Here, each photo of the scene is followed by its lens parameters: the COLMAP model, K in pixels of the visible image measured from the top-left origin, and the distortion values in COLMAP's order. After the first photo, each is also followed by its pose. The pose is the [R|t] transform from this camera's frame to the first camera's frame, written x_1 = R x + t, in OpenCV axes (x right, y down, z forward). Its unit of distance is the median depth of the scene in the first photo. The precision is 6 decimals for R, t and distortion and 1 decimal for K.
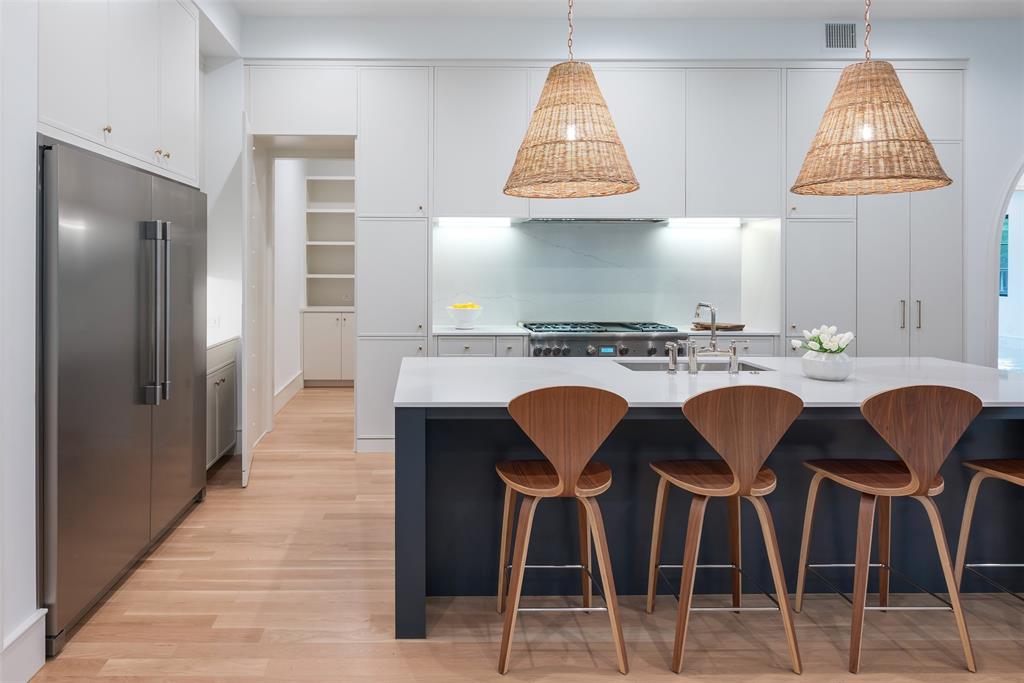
lens RADIAL K [[657.5, 0, 550.2], [0, 657.5, 273.8], [0, 0, 1]] dist [-0.011042, -0.001451]
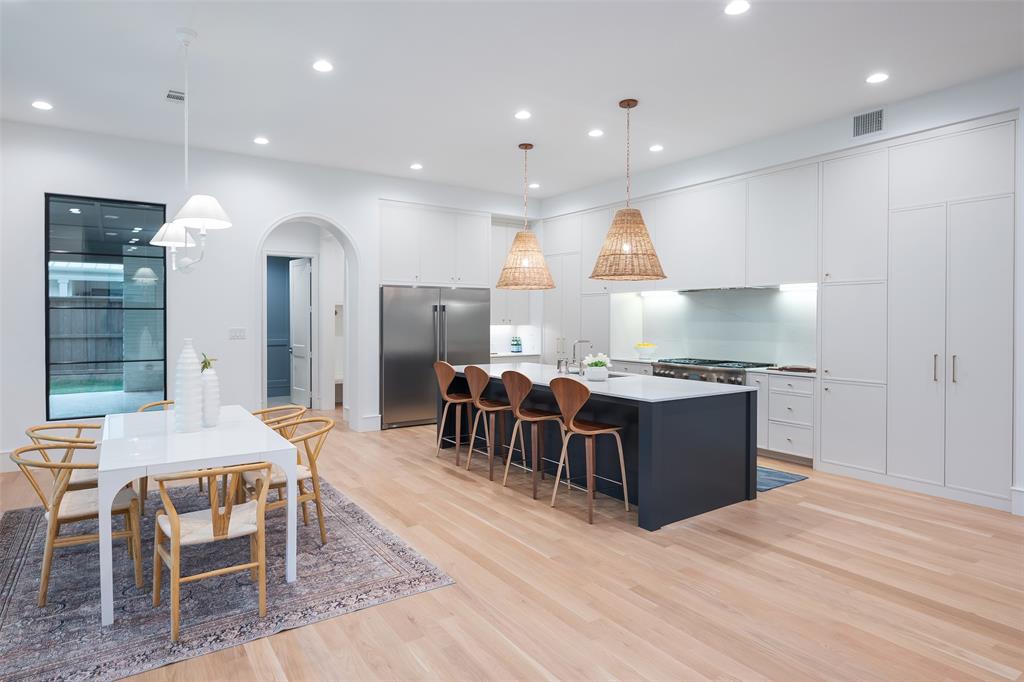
lens RADIAL K [[553.3, 0, 507.5], [0, 553.3, 333.5], [0, 0, 1]] dist [-0.027509, -0.001052]
pose [[0.564915, 0.022491, -0.824842, 0.888786], [-0.005912, 0.999713, 0.023211, -0.010179], [0.825128, -0.008236, 0.564886, -0.072599]]
